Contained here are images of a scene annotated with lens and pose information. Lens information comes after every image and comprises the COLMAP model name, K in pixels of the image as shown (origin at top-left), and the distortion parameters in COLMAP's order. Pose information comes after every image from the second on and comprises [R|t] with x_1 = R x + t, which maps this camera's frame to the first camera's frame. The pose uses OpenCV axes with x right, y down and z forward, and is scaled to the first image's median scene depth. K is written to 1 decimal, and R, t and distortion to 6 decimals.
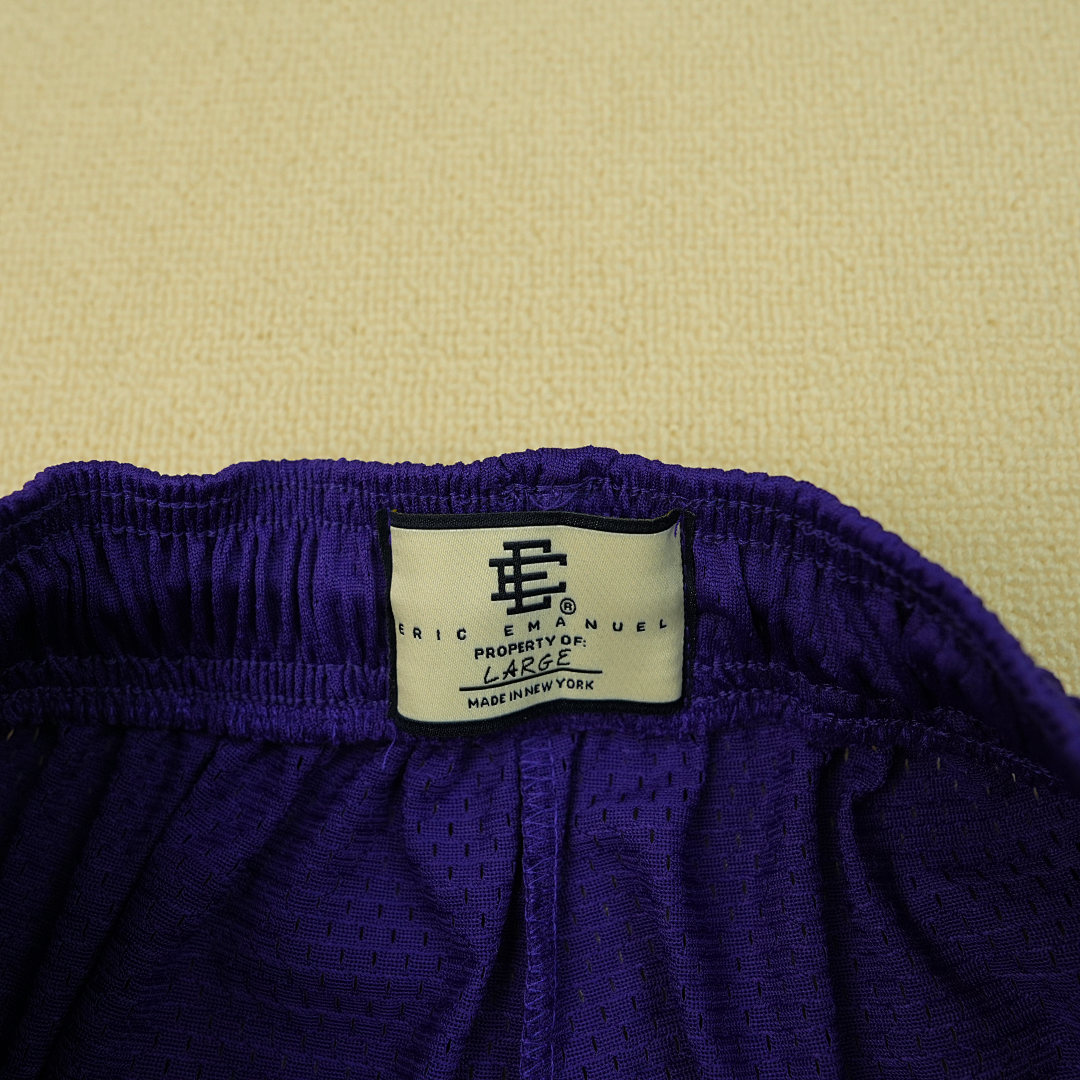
lens RADIAL K [[1318.9, 0, 540.9], [0, 1318.9, 539.9], [0, 0, 1]] dist [-0.006129, 0.000000]
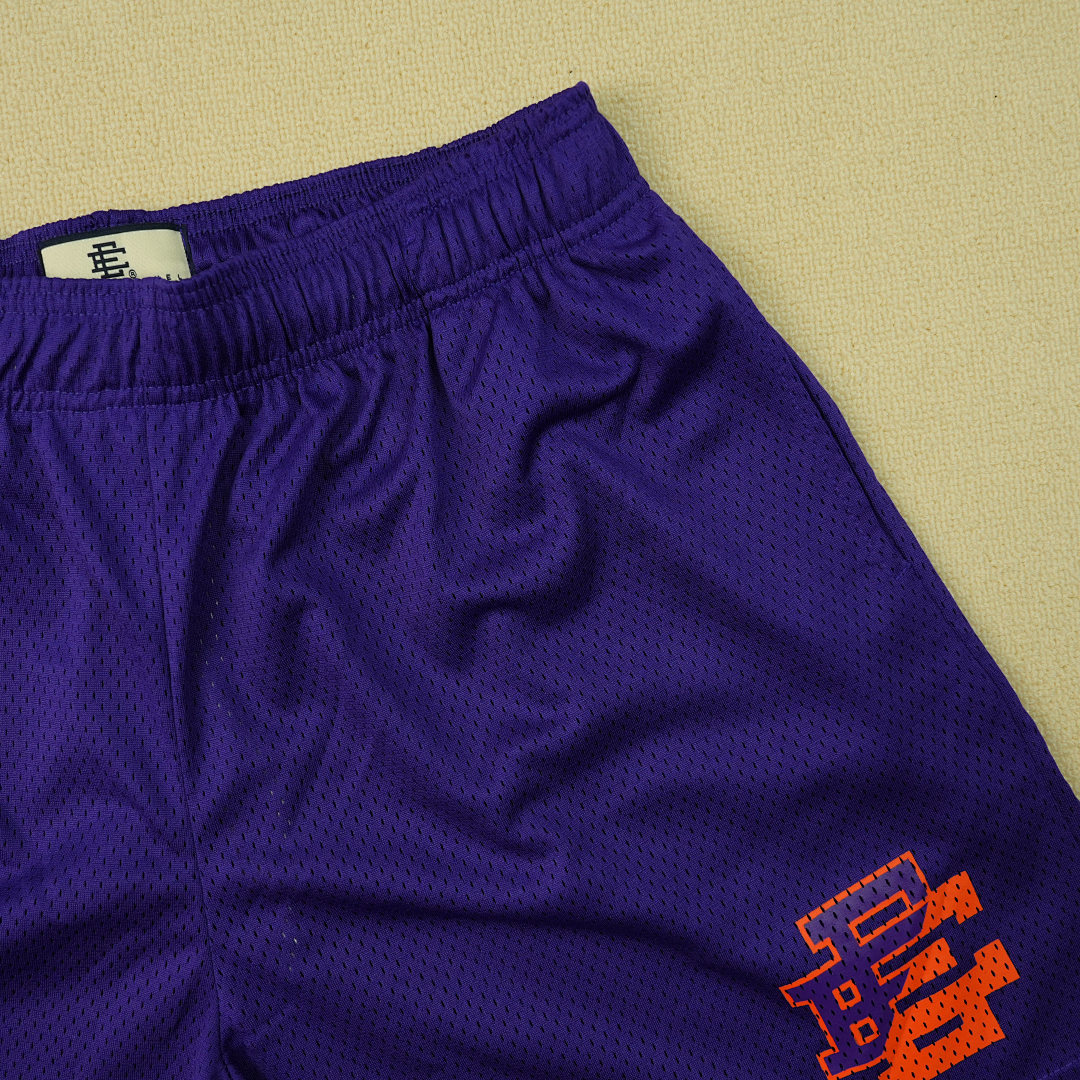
lens RADIAL K [[1318.9, 0, 540.4], [0, 1318.9, 541.9], [0, 0, 1]] dist [-0.006129, 0.000000]
pose [[0.929123, -0.144668, 0.340296, -0.143067], [-0.012288, 0.907702, 0.419436, -0.422127], [-0.369566, -0.393889, 0.841589, -0.938379]]
